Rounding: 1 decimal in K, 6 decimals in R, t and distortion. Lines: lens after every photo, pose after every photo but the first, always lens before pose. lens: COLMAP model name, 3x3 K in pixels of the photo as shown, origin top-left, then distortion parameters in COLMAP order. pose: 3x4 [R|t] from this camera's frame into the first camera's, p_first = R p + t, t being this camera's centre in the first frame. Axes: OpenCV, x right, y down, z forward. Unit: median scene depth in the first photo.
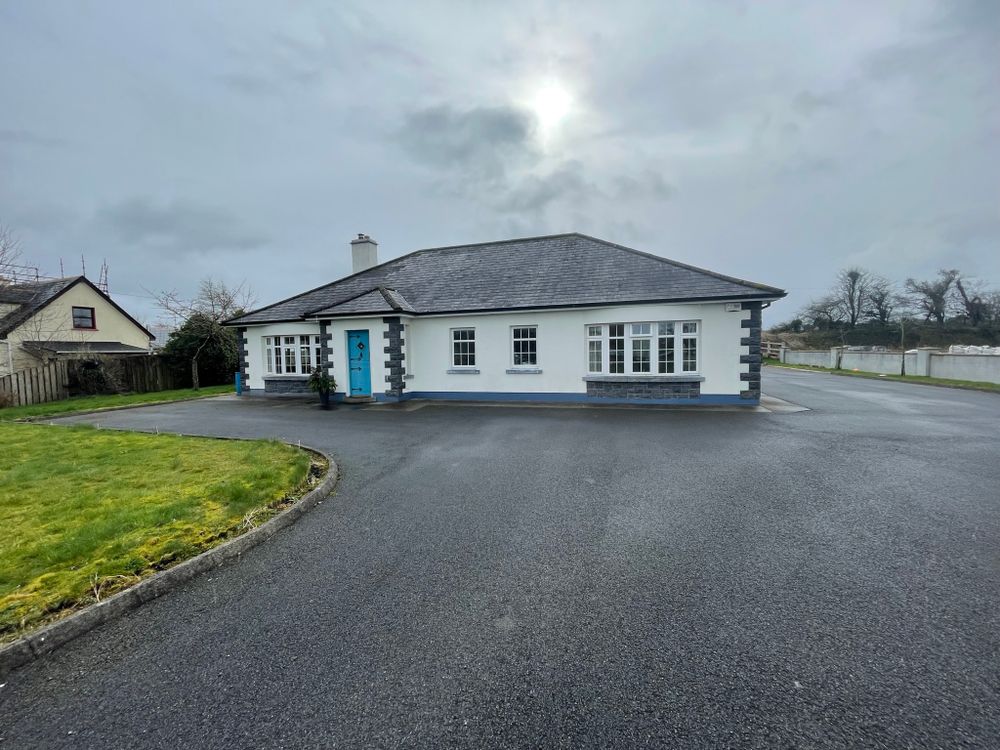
lens RADIAL K [[400.3, 0, 505.2], [0, 400.3, 371.8], [0, 0, 1]] dist [-0.003030, -0.000245]
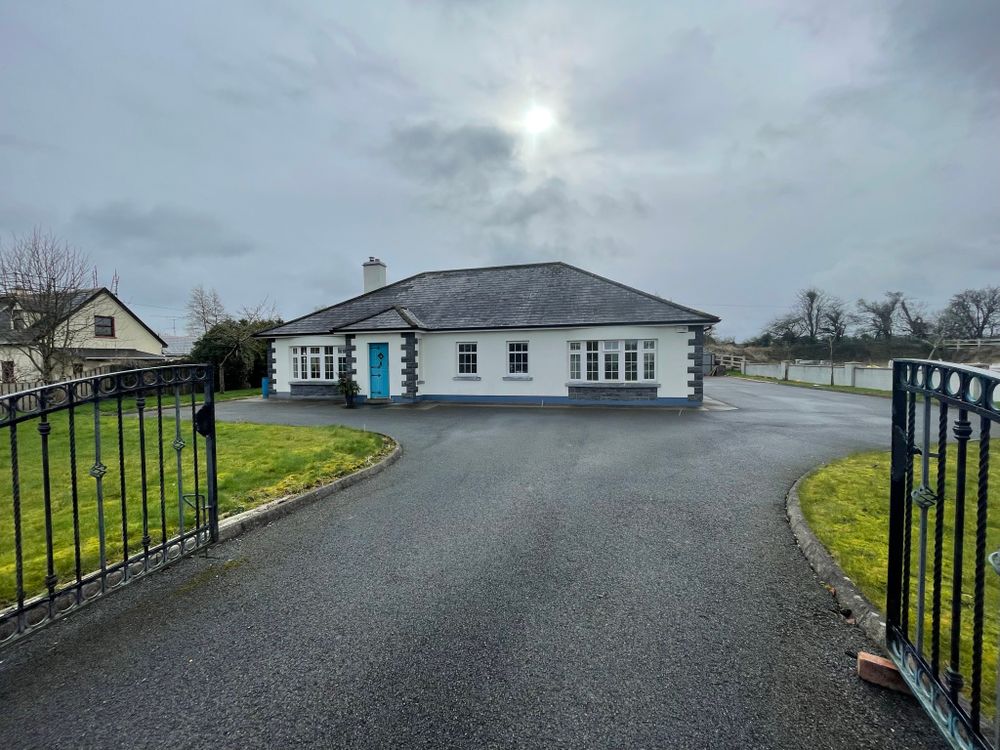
lens RADIAL K [[422.5, 0, 496.8], [0, 422.5, 368.6], [0, 0, 1]] dist [-0.008991, 0.000785]
pose [[0.999292, 0.009968, 0.036267, -0.051742], [-0.008733, 0.999382, -0.034036, 0.010901], [-0.036584, 0.033695, 0.998762, -0.233516]]
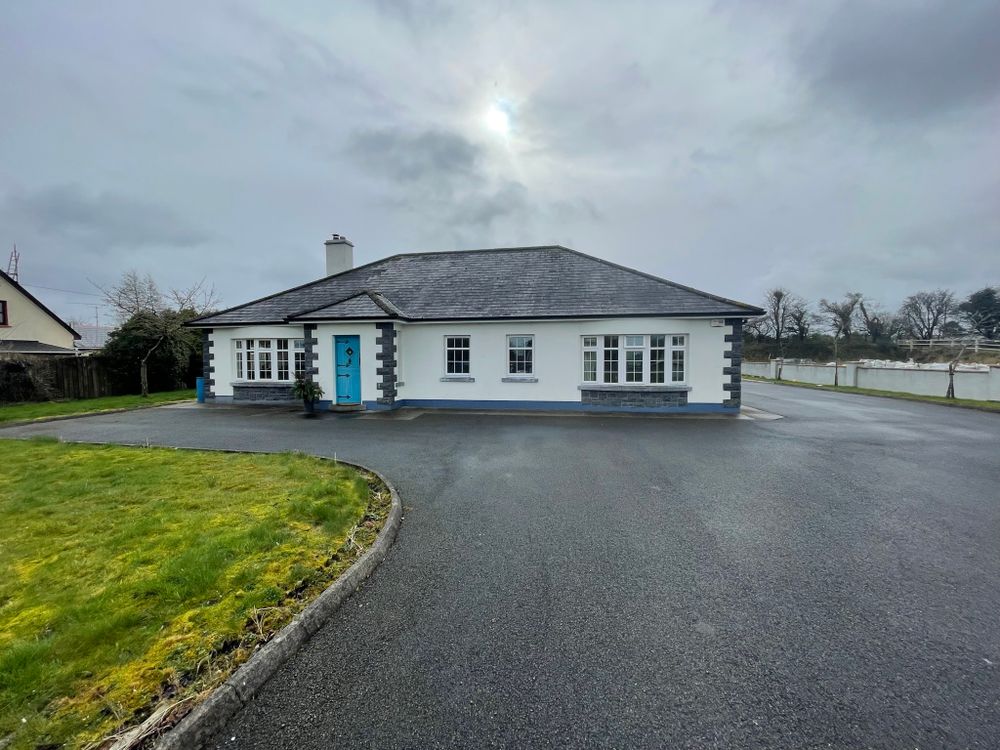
lens RADIAL K [[400.3, 0, 495.2], [0, 400.3, 369.4], [0, 0, 1]] dist [-0.003030, -0.000245]
pose [[0.991363, 0.012358, 0.130559, -0.120300], [-0.009670, 0.999729, -0.021196, -0.004463], [-0.130786, 0.019750, 0.991214, 0.002391]]
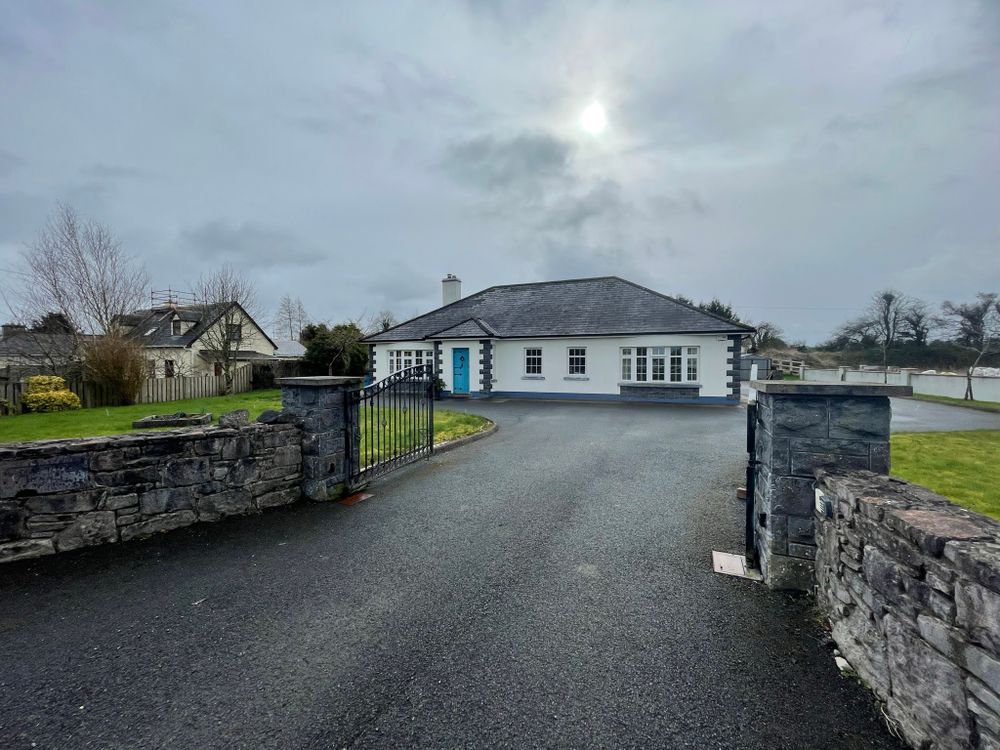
lens RADIAL K [[422.5, 0, 494.1], [0, 422.5, 364.9], [0, 0, 1]] dist [-0.008991, 0.000785]
pose [[0.995485, 0.020480, -0.092685, -0.088467], [-0.024905, 0.998592, -0.046845, 0.023423], [0.091595, 0.048942, 0.994593, -0.447932]]
